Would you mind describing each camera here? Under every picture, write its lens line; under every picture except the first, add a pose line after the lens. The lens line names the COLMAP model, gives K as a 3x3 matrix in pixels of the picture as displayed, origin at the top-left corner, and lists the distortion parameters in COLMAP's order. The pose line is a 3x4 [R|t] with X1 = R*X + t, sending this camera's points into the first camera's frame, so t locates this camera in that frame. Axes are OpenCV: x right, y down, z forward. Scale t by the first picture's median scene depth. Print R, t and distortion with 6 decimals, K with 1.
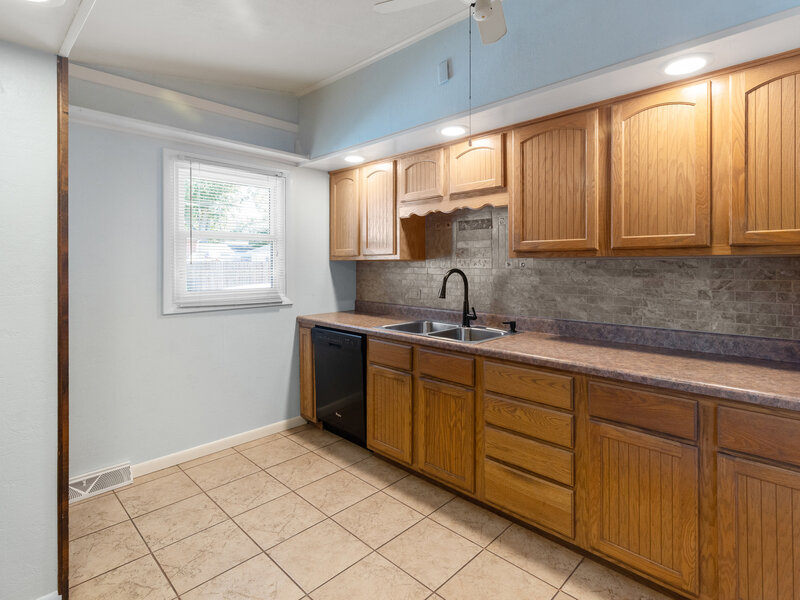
lens RADIAL K [[415.7, 0, 403.3], [0, 415.7, 259.0], [0, 0, 1]] dist [0.000424, -0.000132]
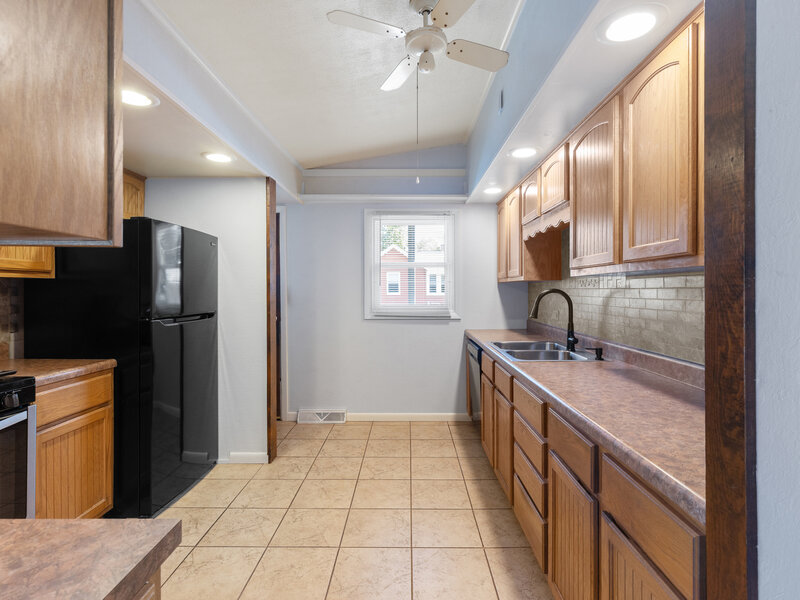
lens RADIAL K [[402.4, 0, 408.7], [0, 402.4, 287.2], [0, 0, 1]] dist [0.006697, 0.000451]
pose [[0.693006, -0.003690, -0.720923, 0.570542], [0.009841, 0.999942, 0.004341, 0.011664], [0.720865, -0.010103, 0.693002, 0.101040]]
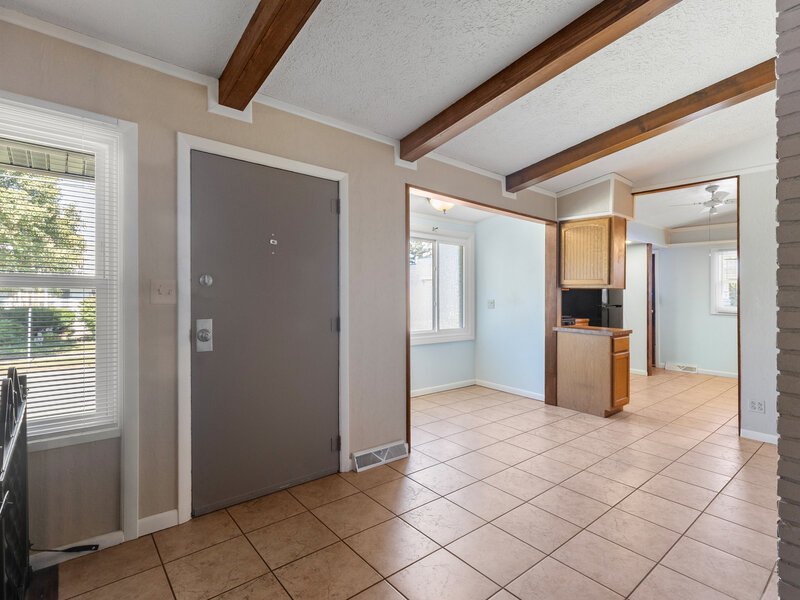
lens RADIAL K [[402.4, 0, 404.4], [0, 402.4, 293.3], [0, 0, 1]] dist [0.006697, 0.000451]
pose [[-0.108329, 0.000849, -0.994115, 2.065608], [0.005632, 0.999984, 0.000240, -0.001228], [0.994099, -0.005573, -0.108332, -0.598780]]
